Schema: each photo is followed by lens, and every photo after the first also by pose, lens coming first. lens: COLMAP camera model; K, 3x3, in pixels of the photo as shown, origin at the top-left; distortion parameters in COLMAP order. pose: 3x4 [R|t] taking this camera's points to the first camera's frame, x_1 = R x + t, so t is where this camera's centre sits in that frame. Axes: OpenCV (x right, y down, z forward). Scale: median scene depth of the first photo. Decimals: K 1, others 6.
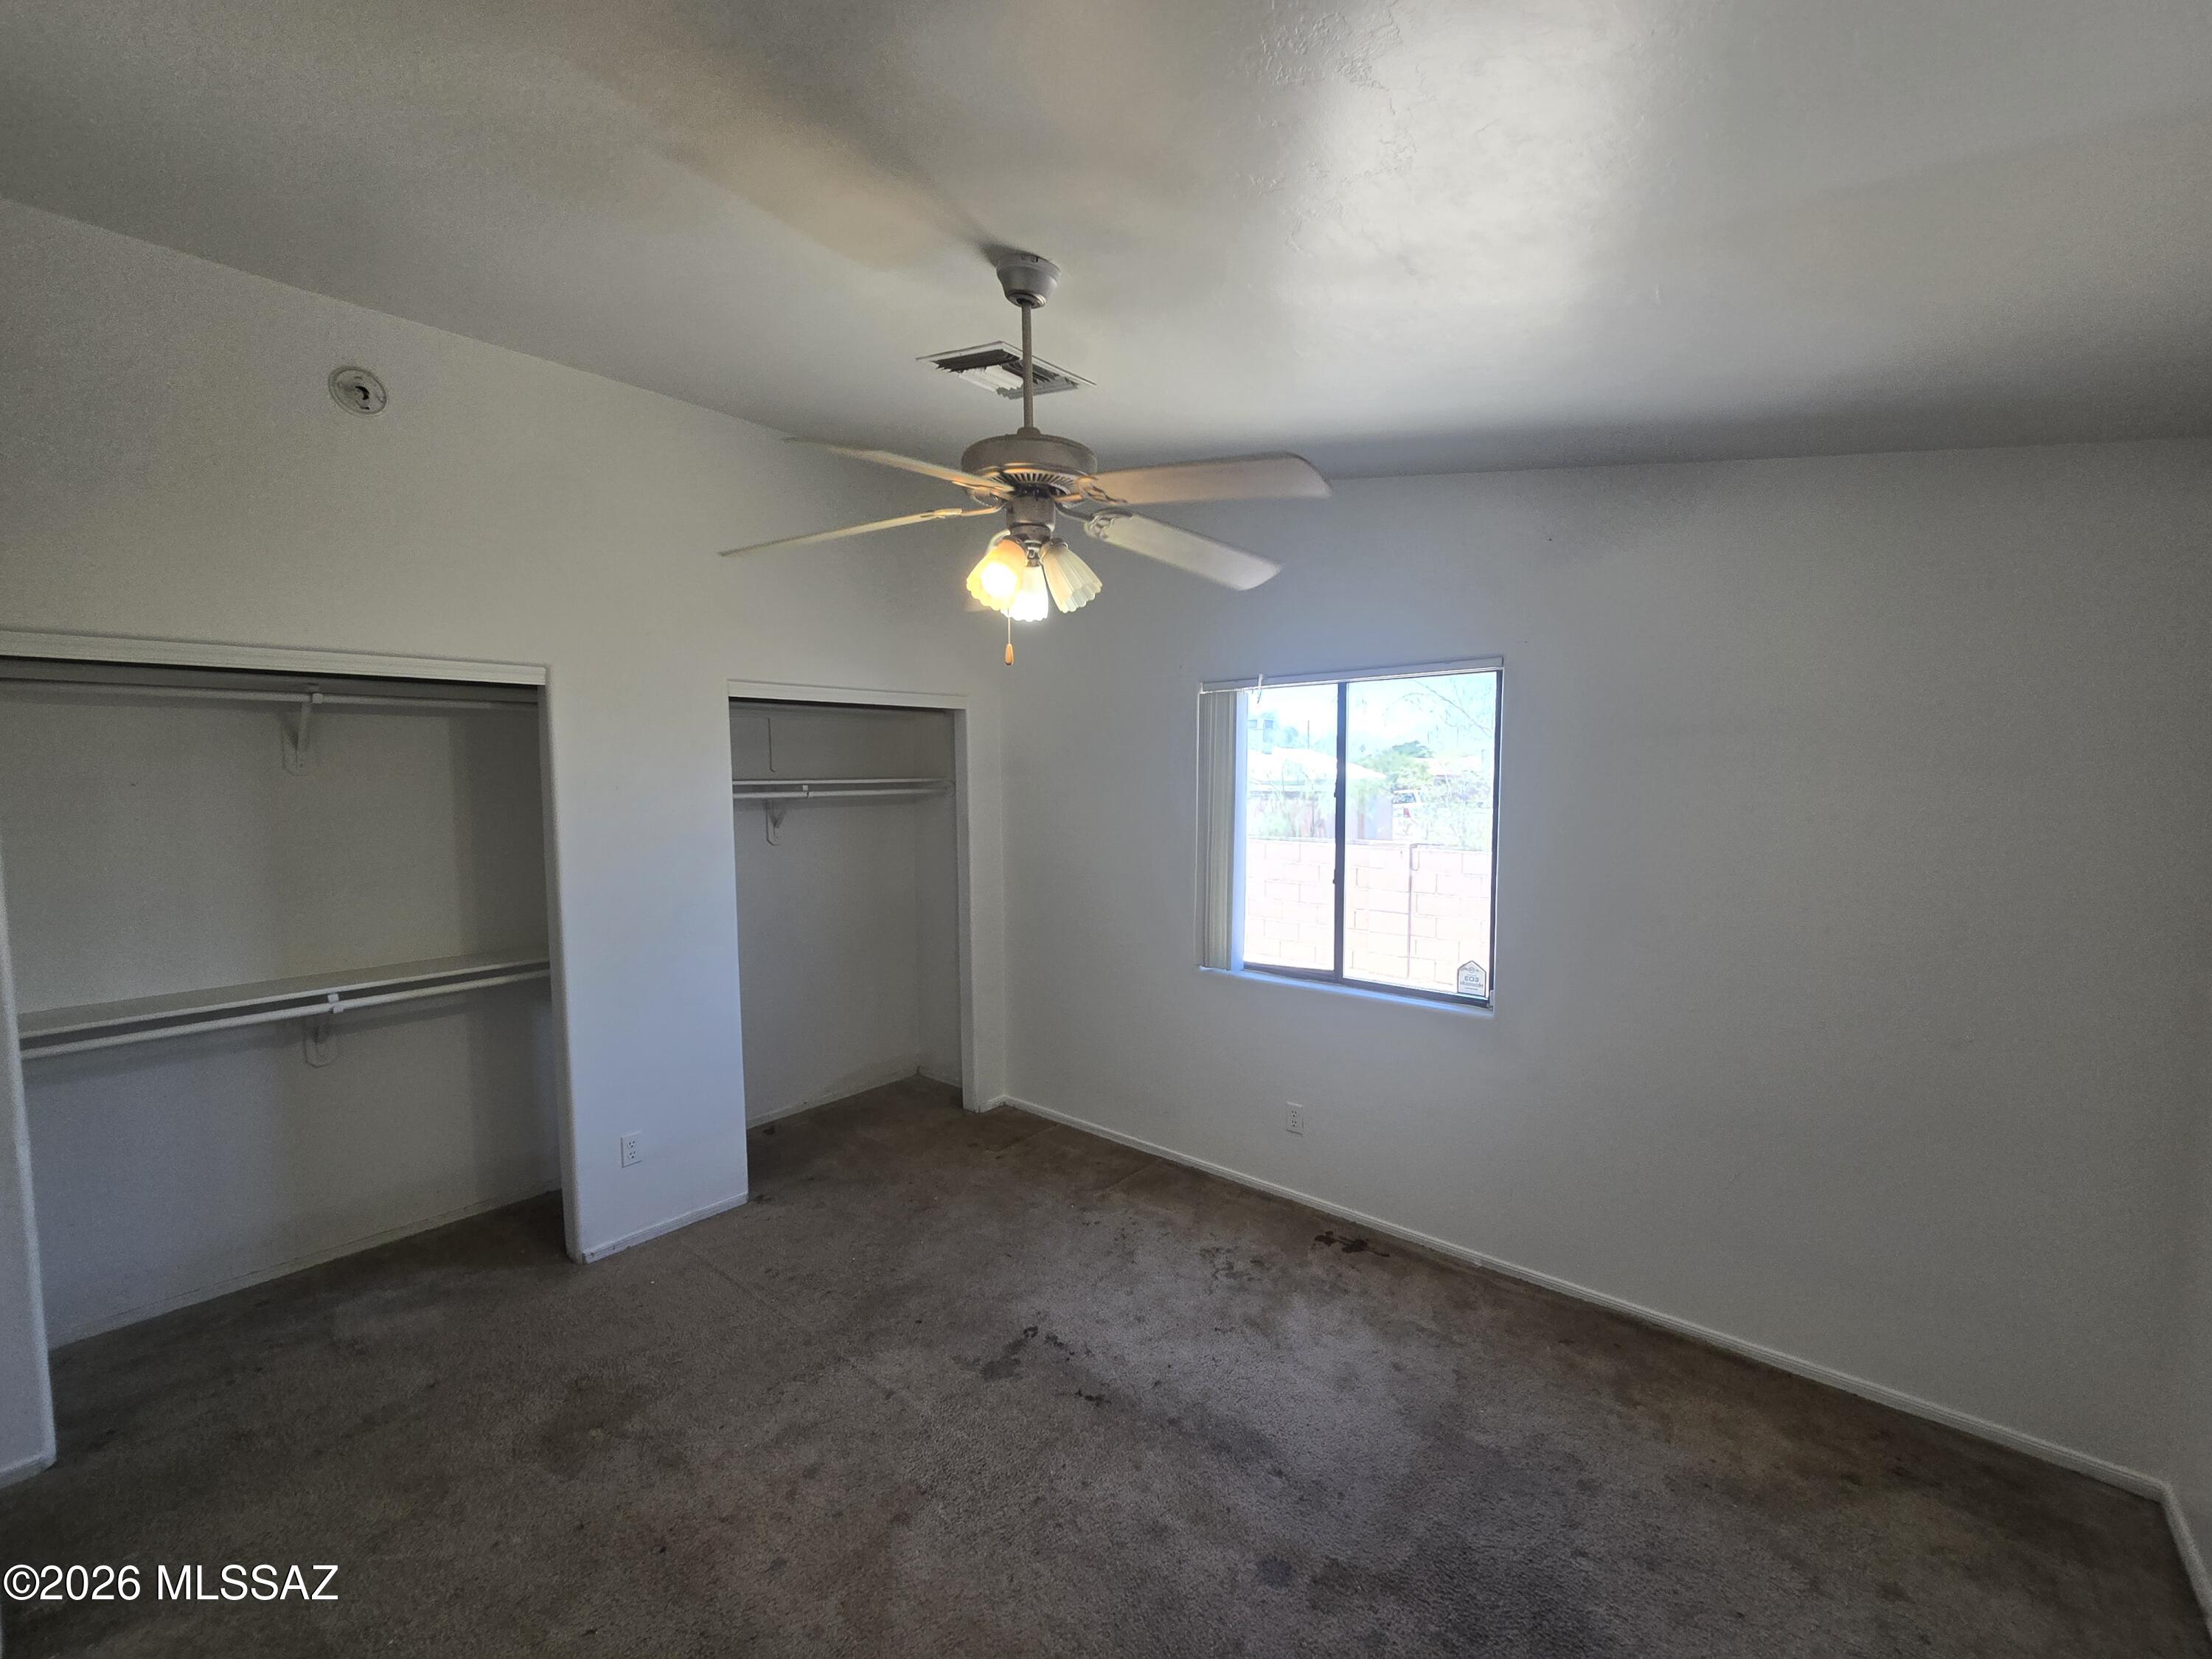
lens RADIAL K [[911.9, 0, 1101.1], [0, 911.9, 815.1], [0, 0, 1]] dist [0.001368, -0.000659]
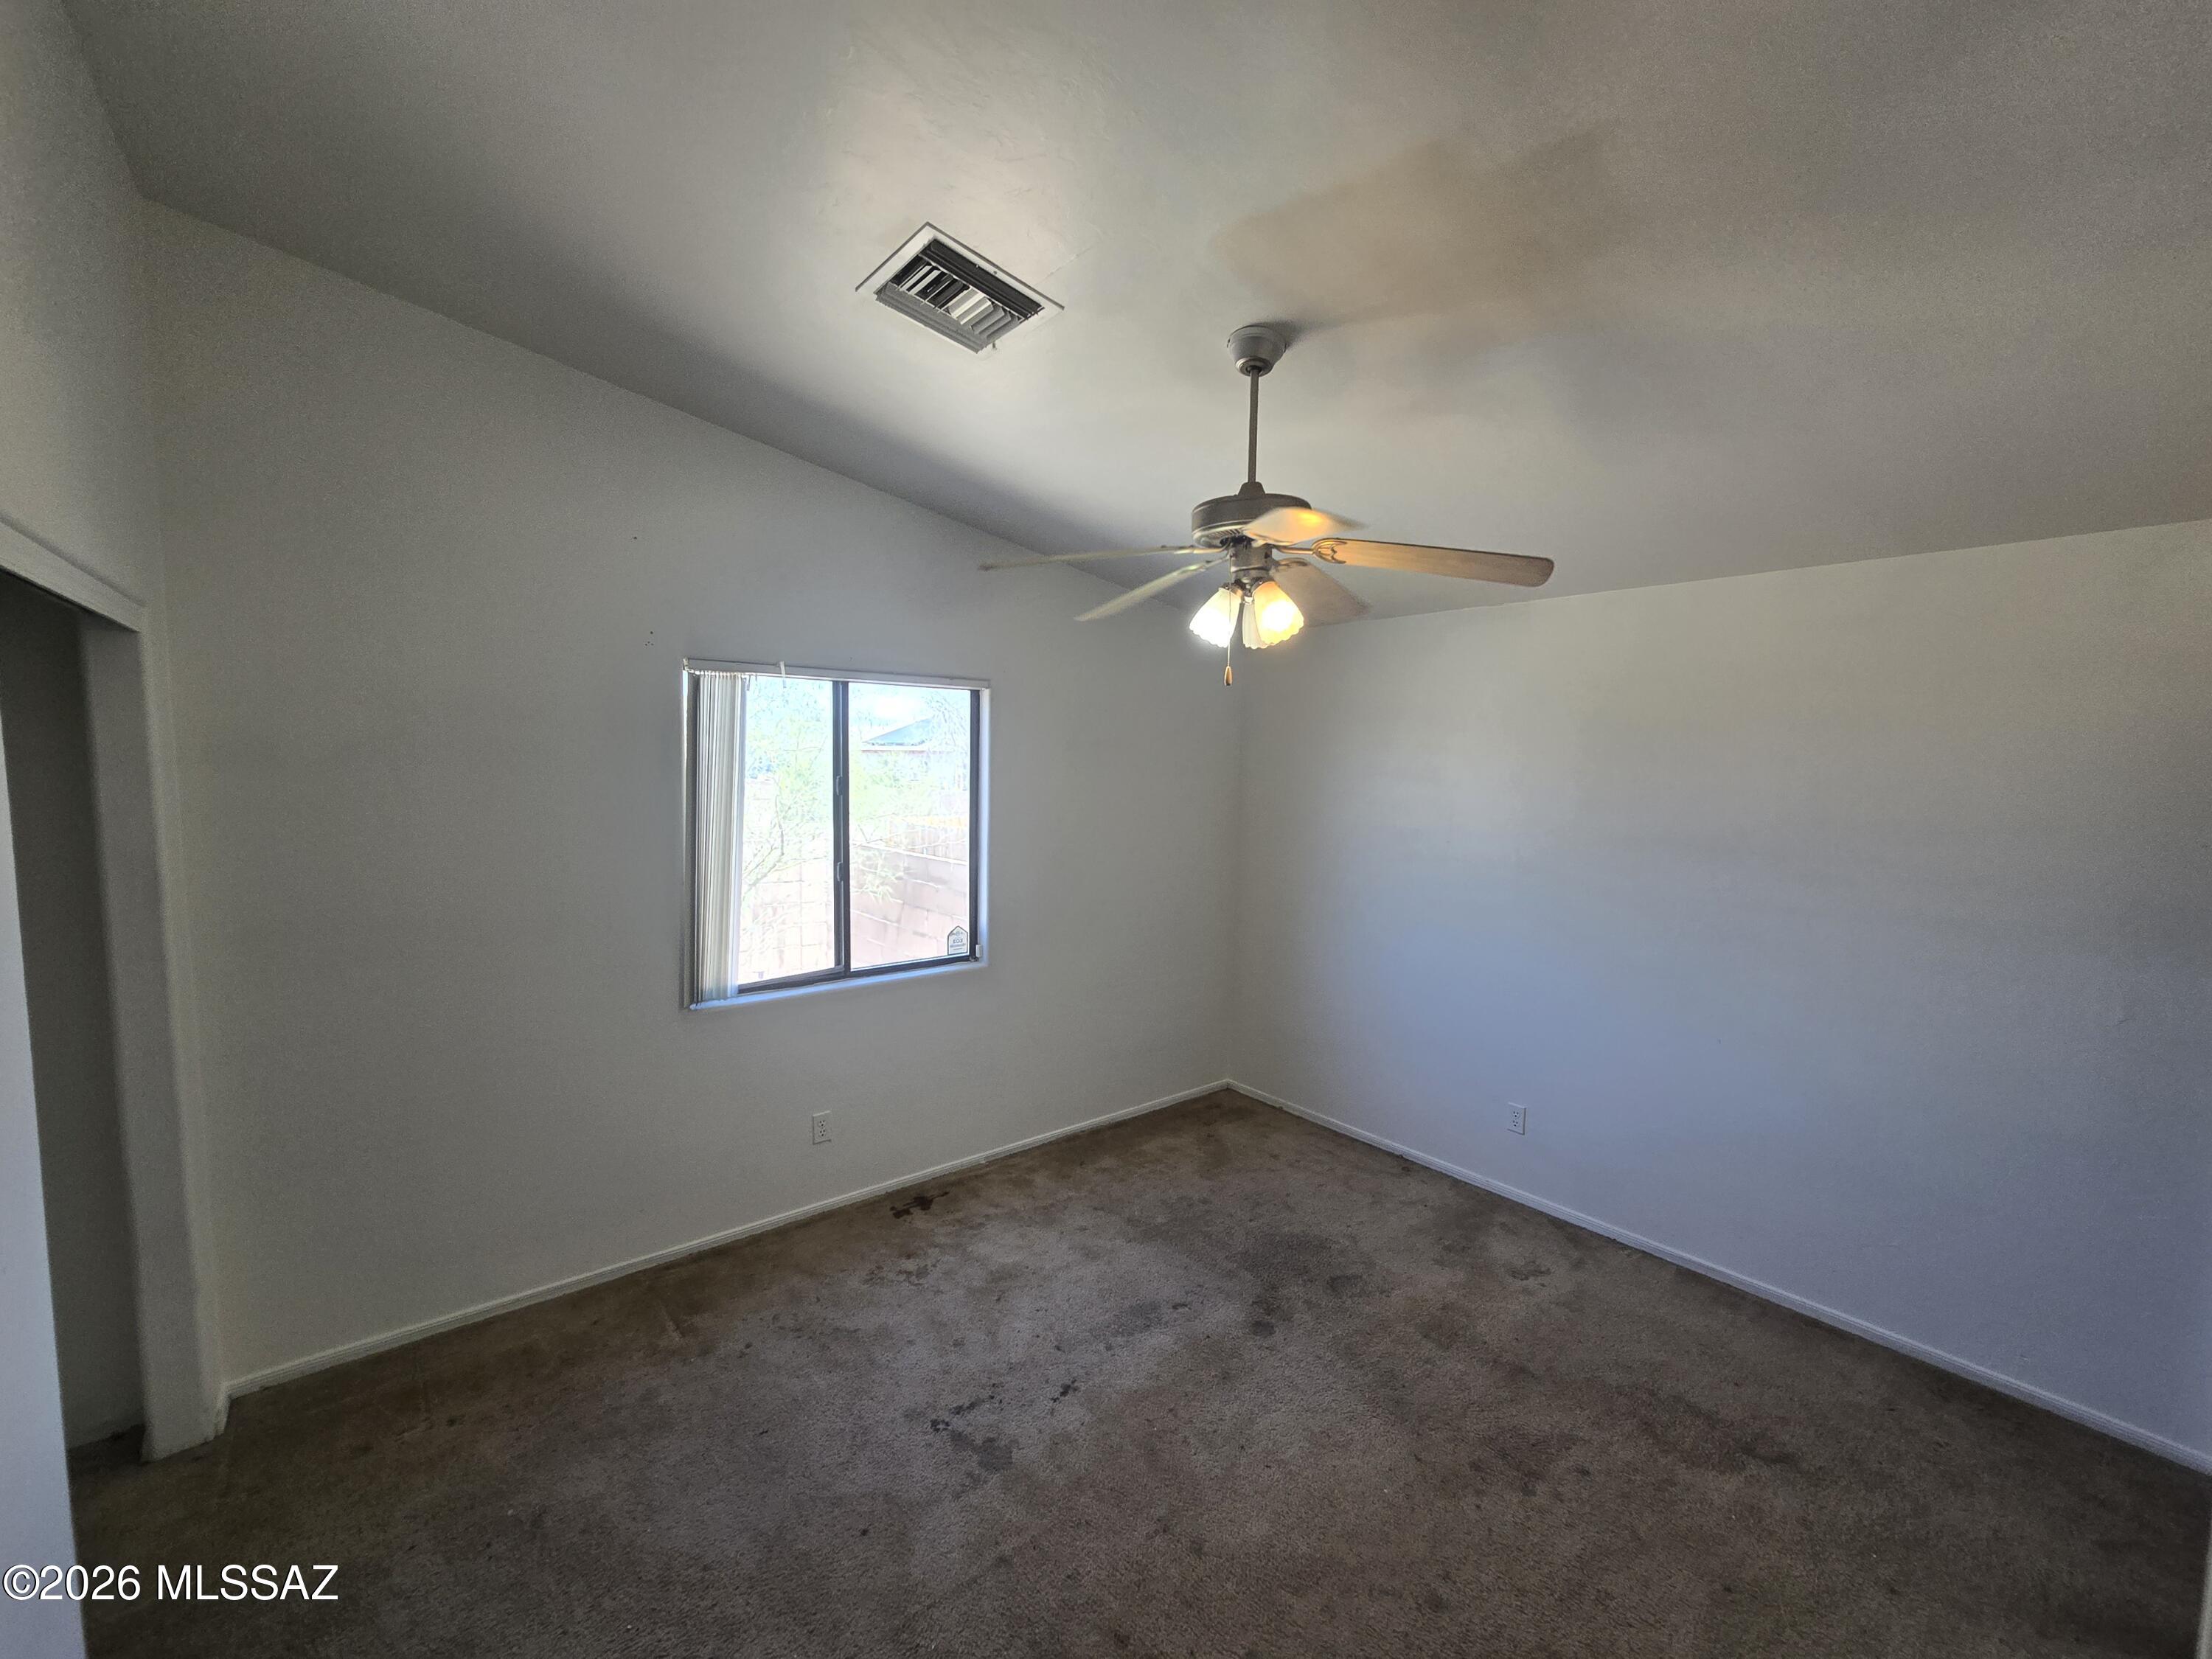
lens RADIAL K [[911.9, 0, 1086.7], [0, 911.9, 829.5], [0, 0, 1]] dist [0.001368, -0.000659]
pose [[0.179126, -0.061387, 0.981909, -0.735273], [0.038772, 0.997717, 0.055302, -0.028206], [-0.983062, 0.028165, 0.181097, 0.594536]]
